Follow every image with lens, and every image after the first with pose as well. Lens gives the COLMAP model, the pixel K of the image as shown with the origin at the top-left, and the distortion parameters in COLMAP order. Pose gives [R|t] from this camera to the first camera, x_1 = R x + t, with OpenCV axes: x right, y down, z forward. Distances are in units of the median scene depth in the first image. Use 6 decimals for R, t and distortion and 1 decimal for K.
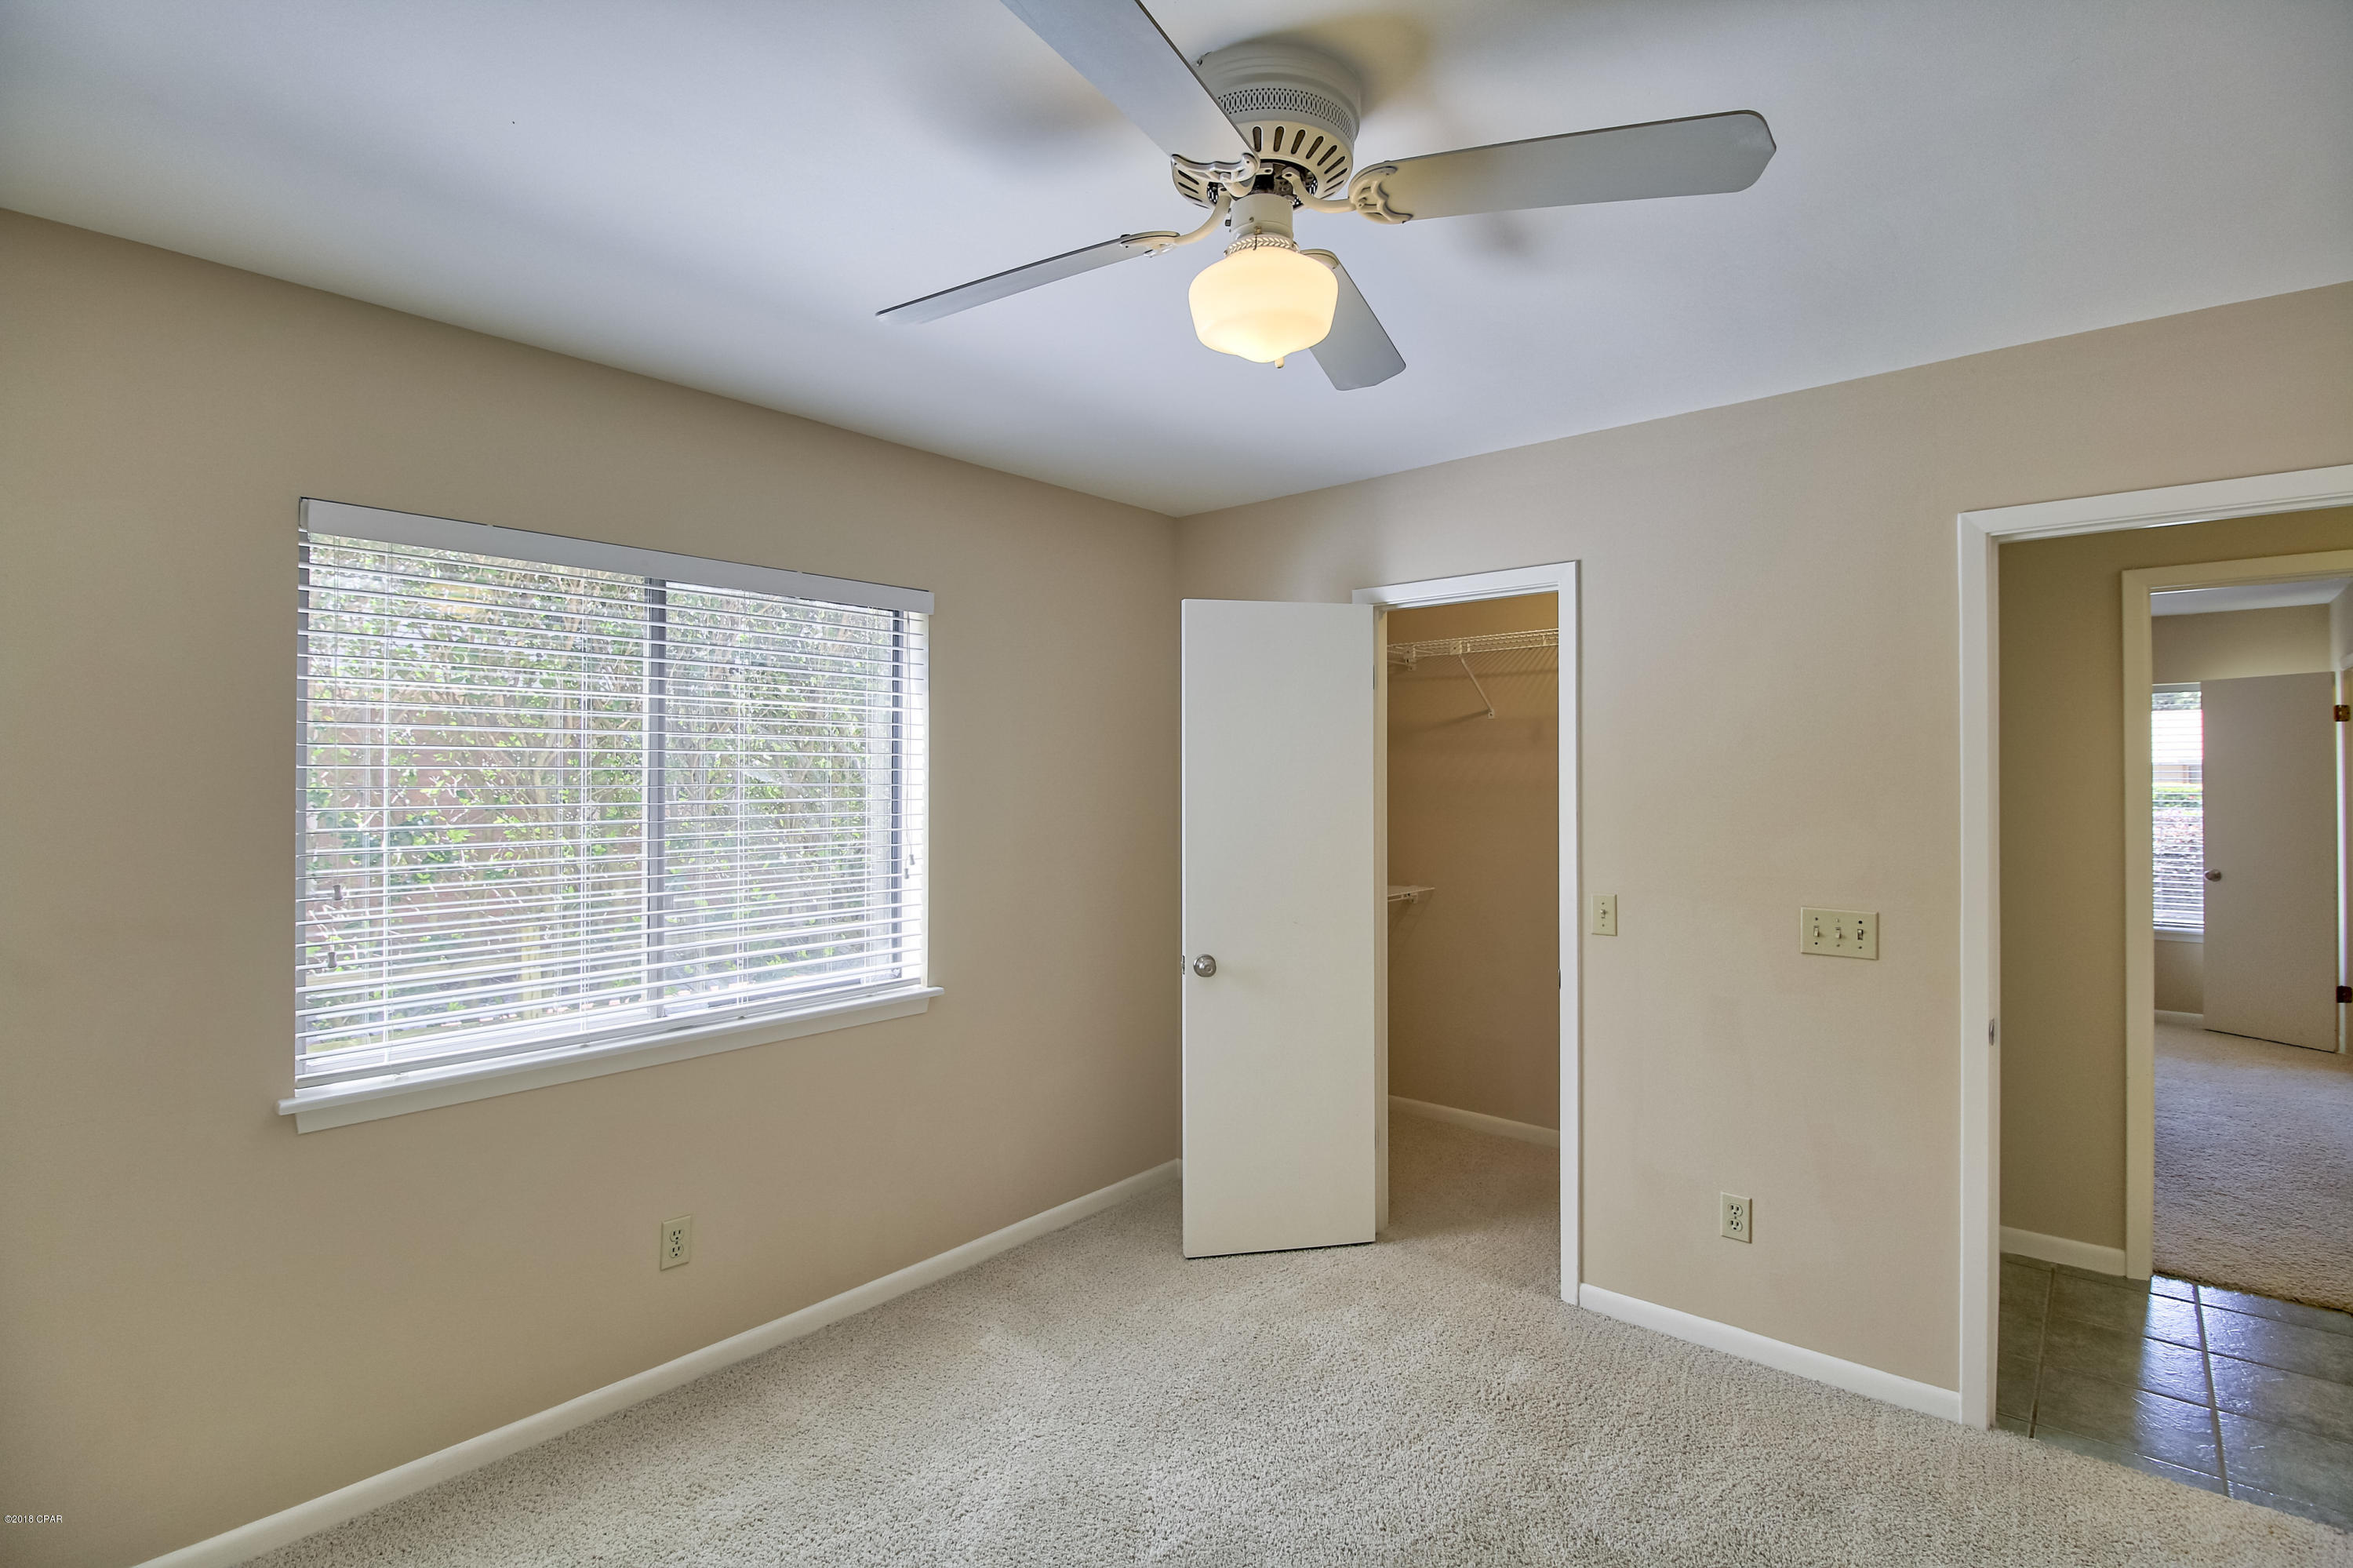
lens RADIAL K [[1090.4, 0, 1169.6], [0, 1090.4, 776.2], [0, 0, 1]] dist [0.001523, -0.012624]
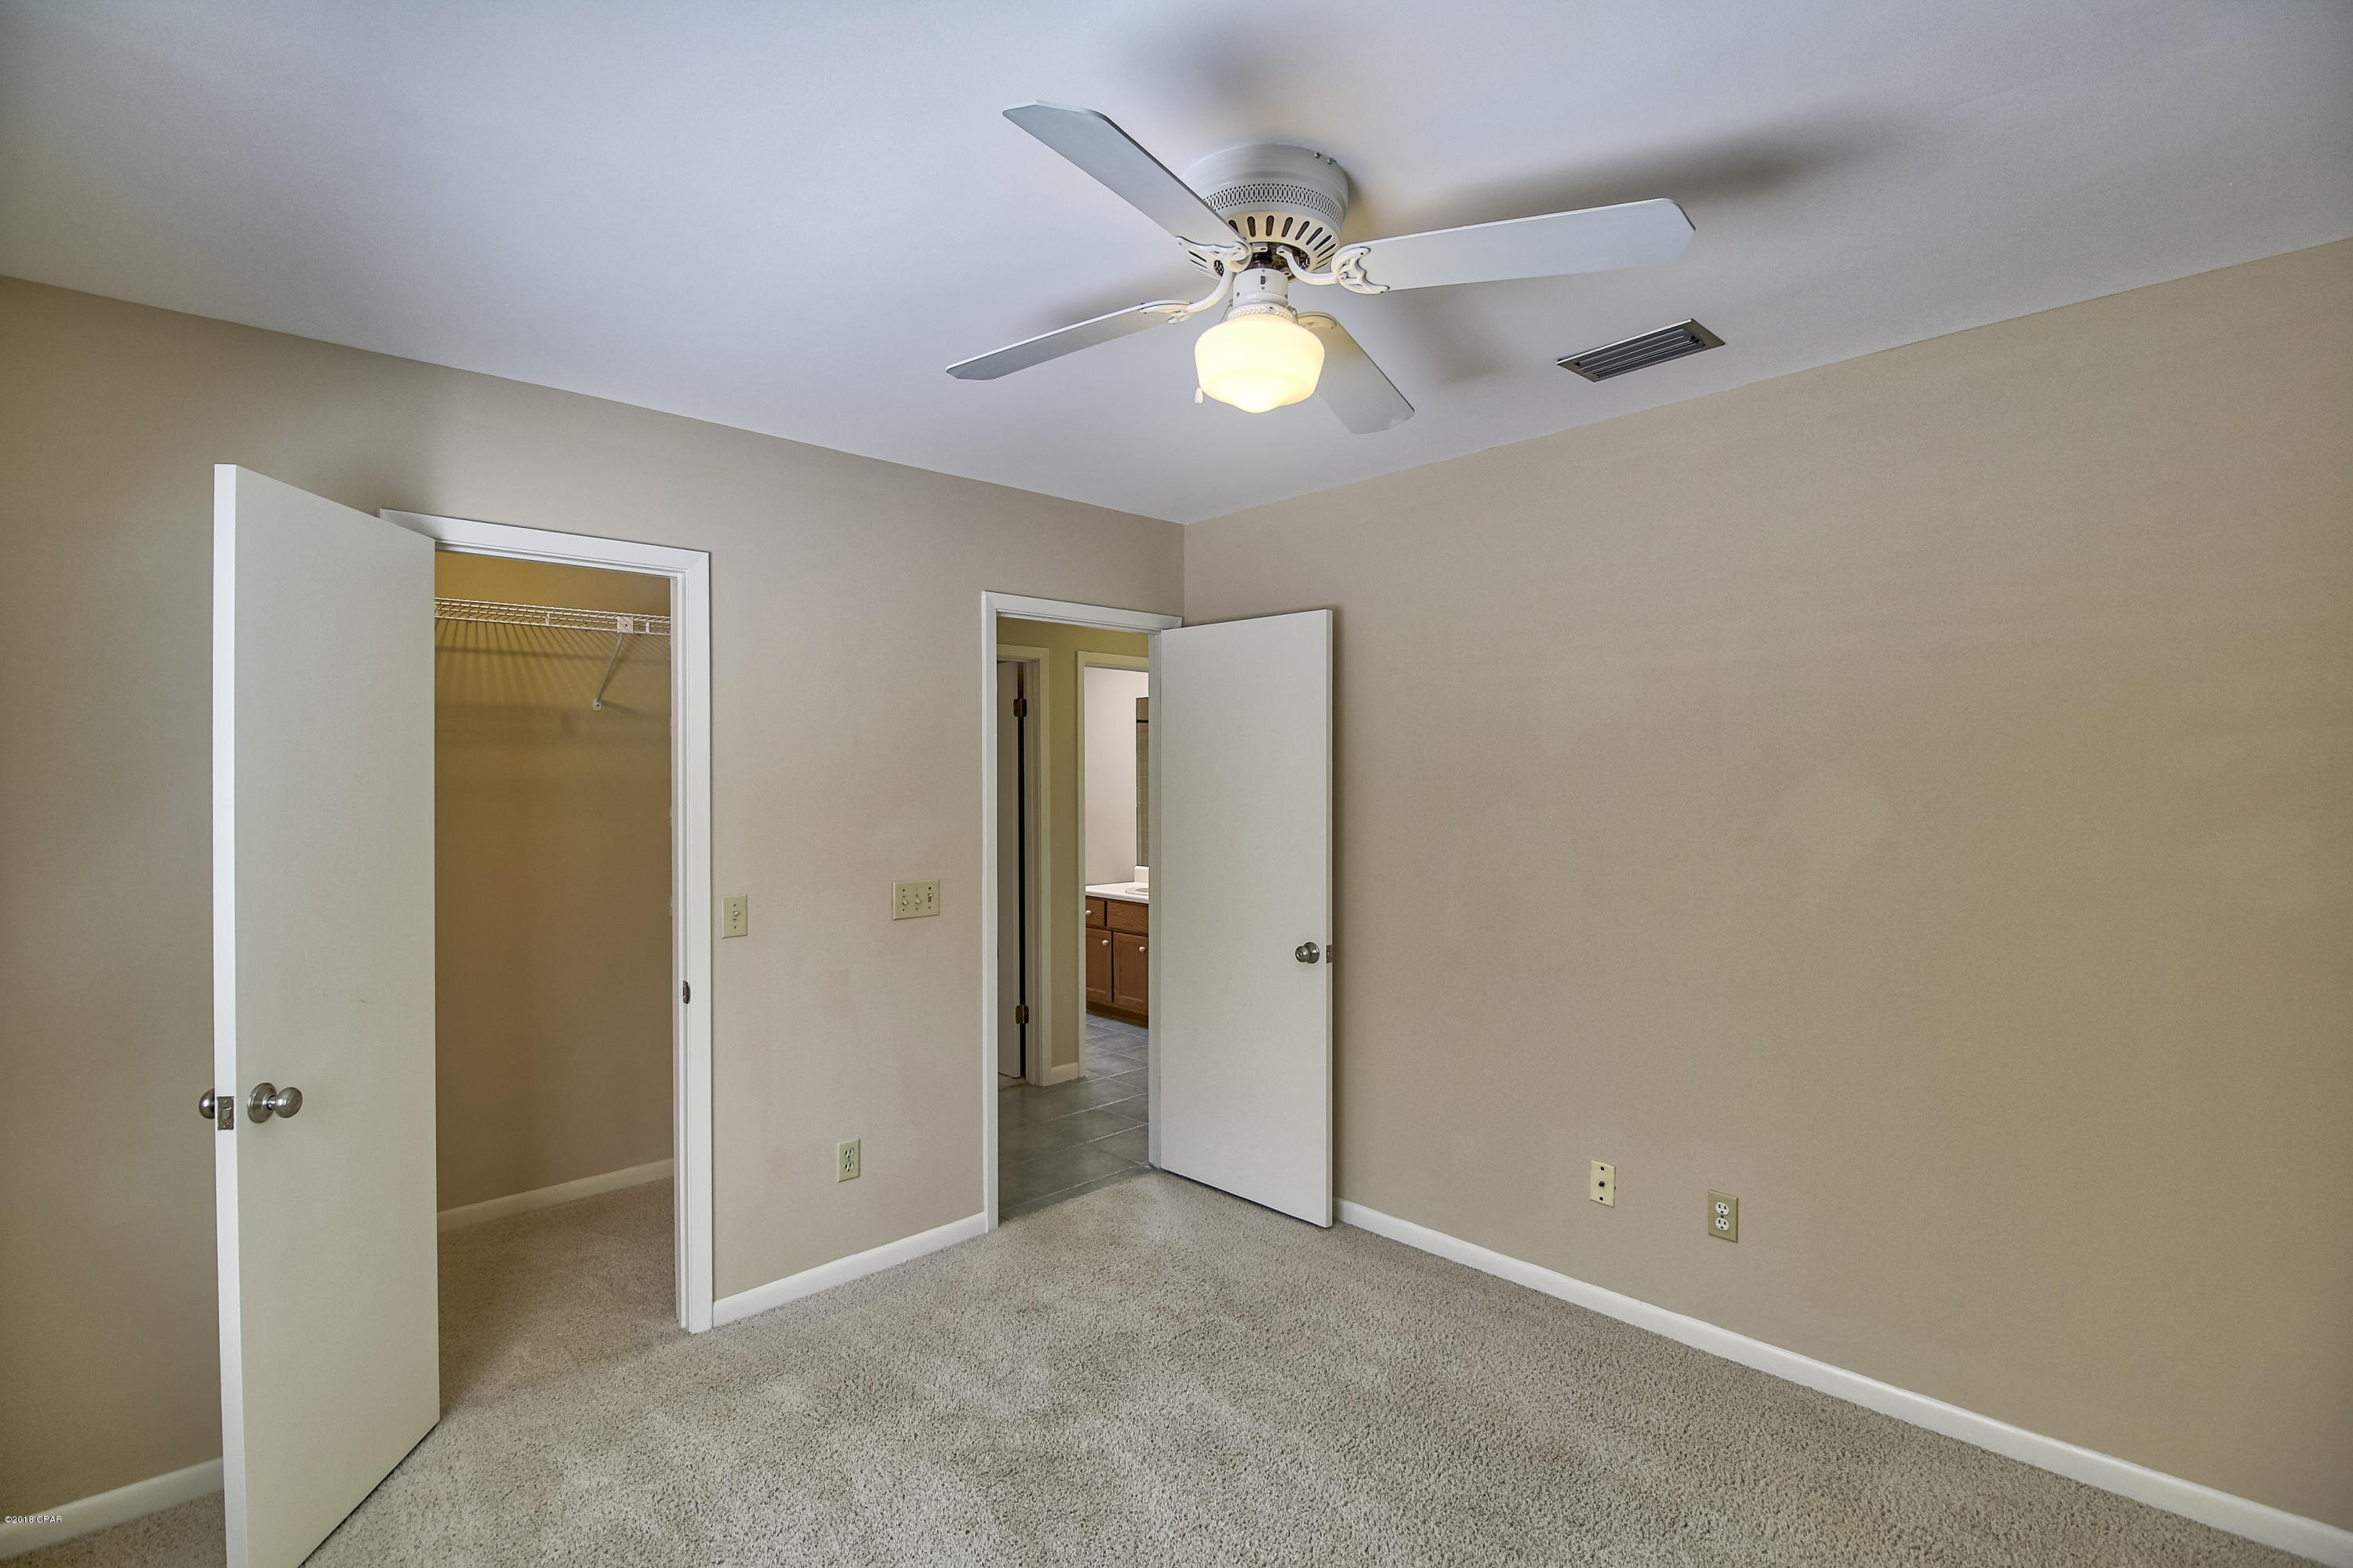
lens RADIAL K [[1090.4, 0, 1169.0], [0, 1090.4, 778.7], [0, 0, 1]] dist [0.001523, -0.012624]
pose [[0.093410, -0.000244, 0.995628, -0.552580], [0.005026, 0.999987, -0.000226, 0.004280], [-0.995615, 0.005025, 0.093410, 0.516029]]
